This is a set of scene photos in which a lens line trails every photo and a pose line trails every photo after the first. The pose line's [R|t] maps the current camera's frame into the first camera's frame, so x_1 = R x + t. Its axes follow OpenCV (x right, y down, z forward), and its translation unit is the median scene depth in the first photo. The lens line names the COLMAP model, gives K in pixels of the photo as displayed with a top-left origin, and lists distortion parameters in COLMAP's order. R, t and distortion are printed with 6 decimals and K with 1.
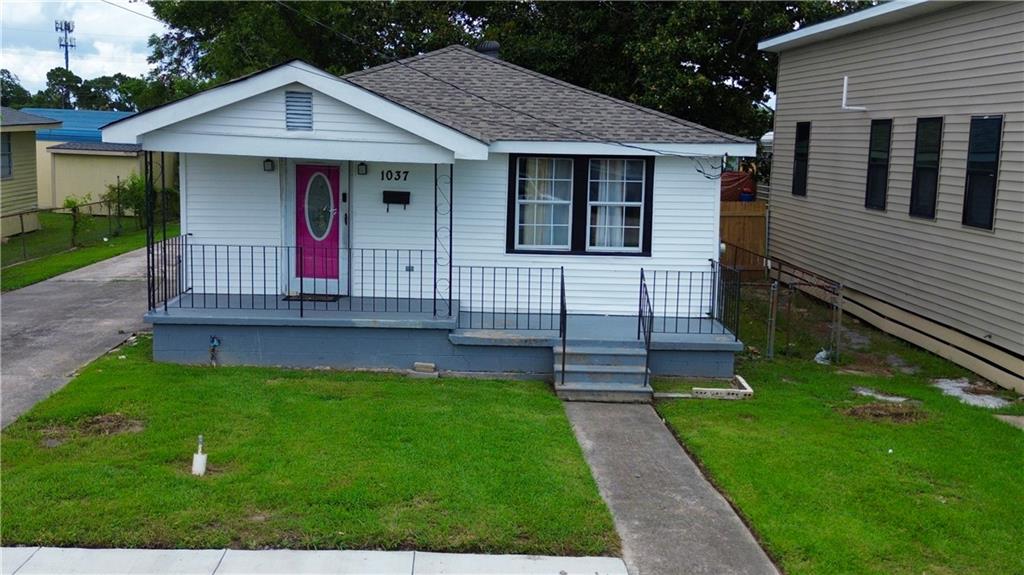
lens RADIAL K [[1108.3, 0, 512.0], [0, 1108.3, 287.5], [0, 0, 1]] dist [0.098756, -0.006479]
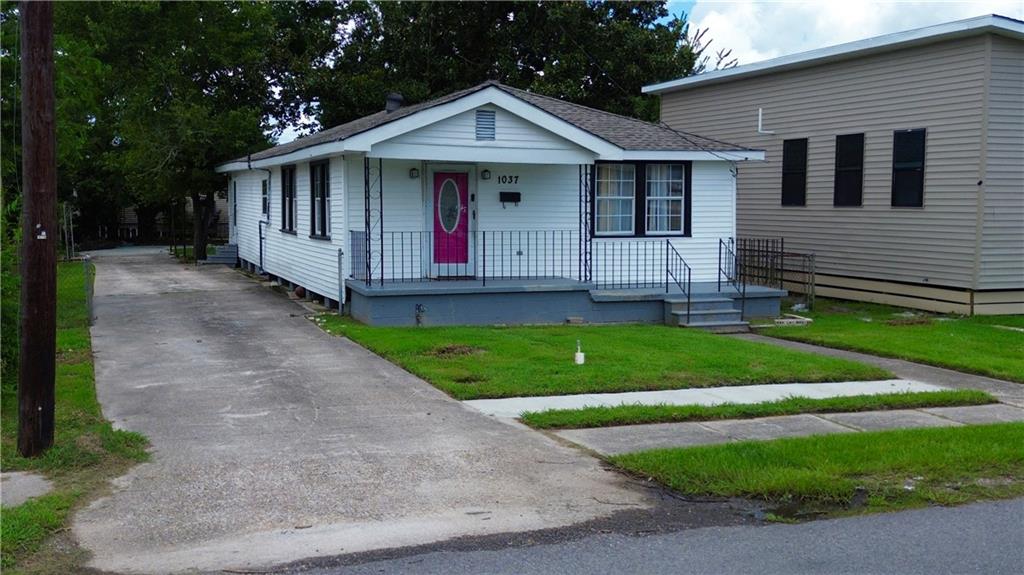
lens RADIAL K [[1108.3, 0, 512.0], [0, 1108.3, 287.5], [0, 0, 1]] dist [0.098756, -0.006479]
pose [[0.951969, -0.047352, 0.302512, -0.488650], [0.062493, 0.997221, -0.040564, 0.073557], [-0.299750, 0.057521, 0.952282, -0.201023]]
